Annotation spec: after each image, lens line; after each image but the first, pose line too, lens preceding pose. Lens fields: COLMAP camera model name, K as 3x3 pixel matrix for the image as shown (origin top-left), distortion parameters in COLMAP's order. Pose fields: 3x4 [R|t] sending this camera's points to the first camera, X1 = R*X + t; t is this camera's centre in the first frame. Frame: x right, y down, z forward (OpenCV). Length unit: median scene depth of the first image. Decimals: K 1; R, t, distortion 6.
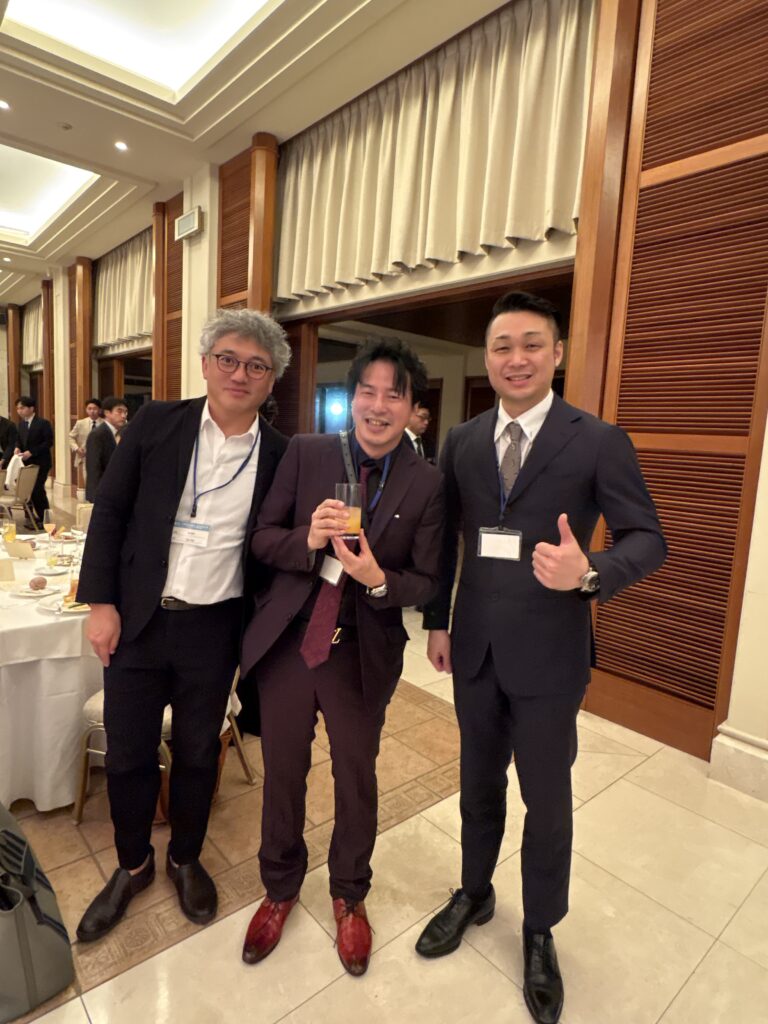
lens RADIAL K [[589.2, 0, 383.0], [0, 589.2, 512.7], [0, 0, 1]] dist [0.000748, 0.000066]
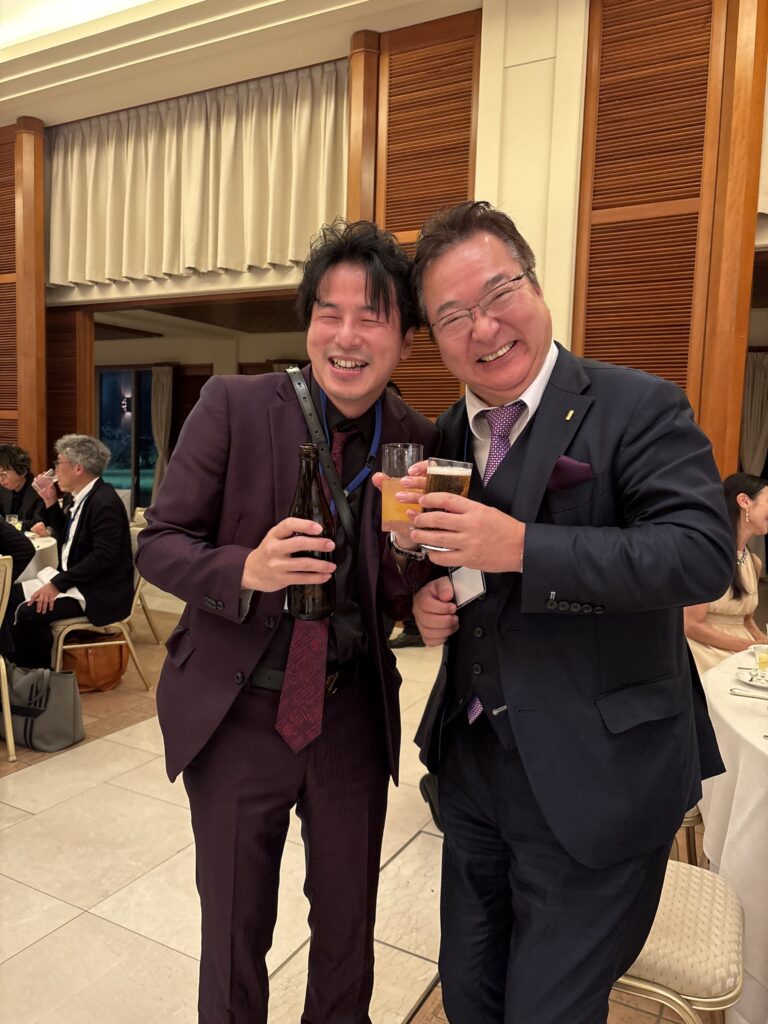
lens RADIAL K [[774.3, 0, 384.1], [0, 774.3, 513.7], [0, 0, 1]] dist [0.006425, -0.000053]
pose [[0.939533, -0.053404, 0.338269, -0.143975], [0.060571, 0.998107, -0.010661, 0.071303], [-0.337059, 0.030506, 0.940989, -0.456658]]
